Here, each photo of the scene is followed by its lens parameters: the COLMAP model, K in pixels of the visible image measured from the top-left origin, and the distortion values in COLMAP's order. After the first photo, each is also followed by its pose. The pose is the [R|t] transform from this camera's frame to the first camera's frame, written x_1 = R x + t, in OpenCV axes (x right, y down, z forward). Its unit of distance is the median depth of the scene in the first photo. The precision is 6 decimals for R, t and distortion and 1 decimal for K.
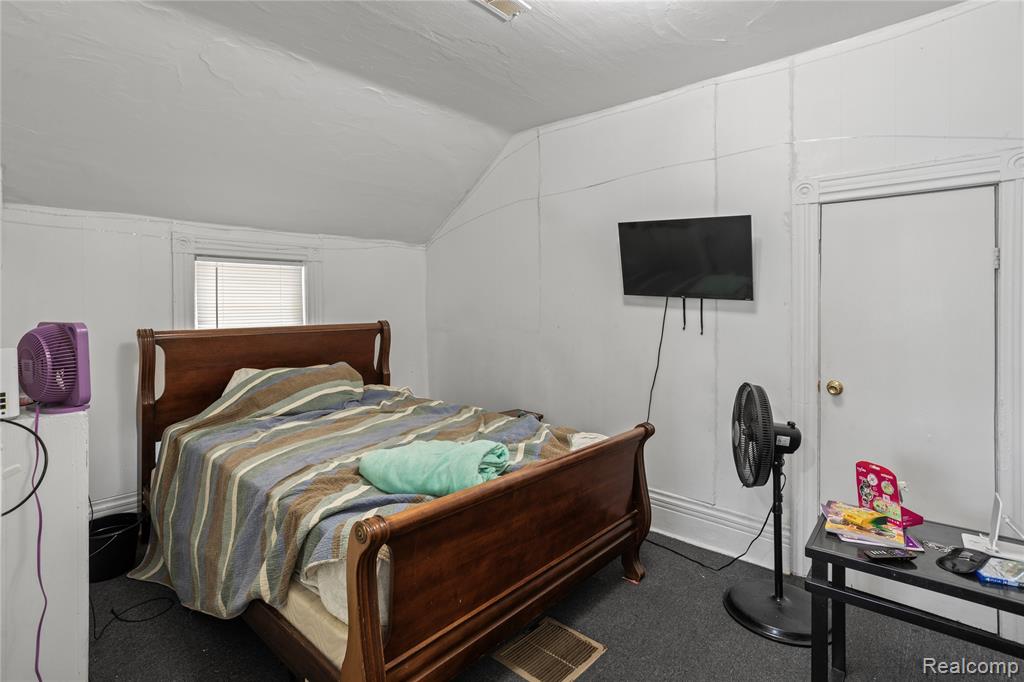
lens RADIAL K [[503.0, 0, 511.3], [0, 503.0, 299.8], [0, 0, 1]] dist [0.001838, 0.000970]
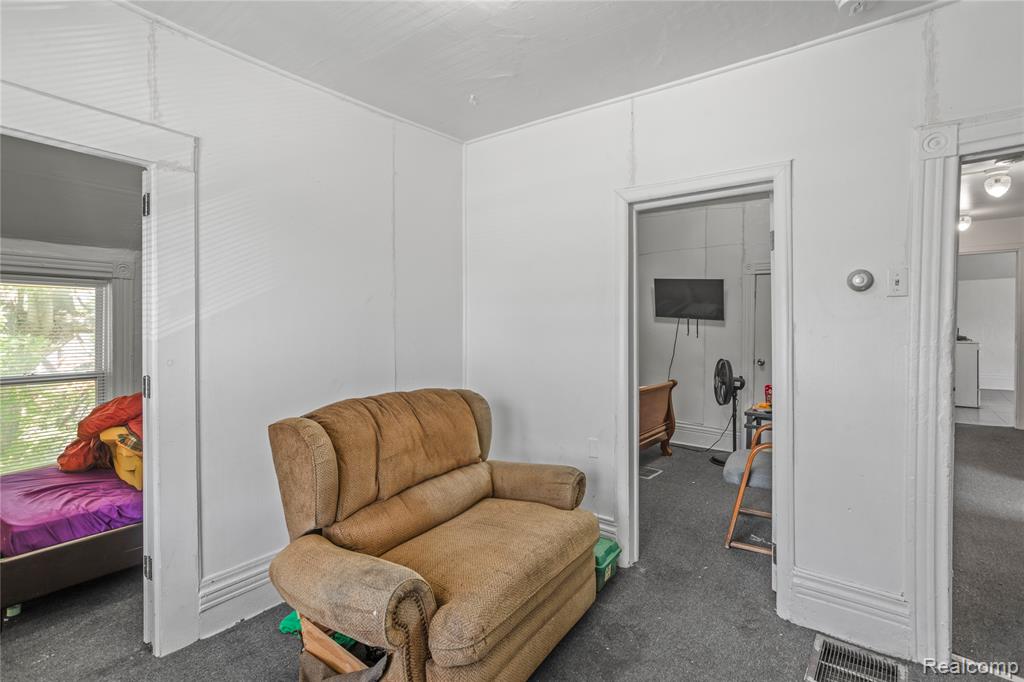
lens RADIAL K [[491.0, 0, 512.0], [0, 491.0, 320.5], [0, 0, 1]] dist [-0.003026, 0.000086]
pose [[0.997957, 0.004981, 0.063689, -0.528235], [-0.005999, 0.999857, 0.015800, -0.026167], [-0.063601, -0.016149, 0.997845, -0.975811]]
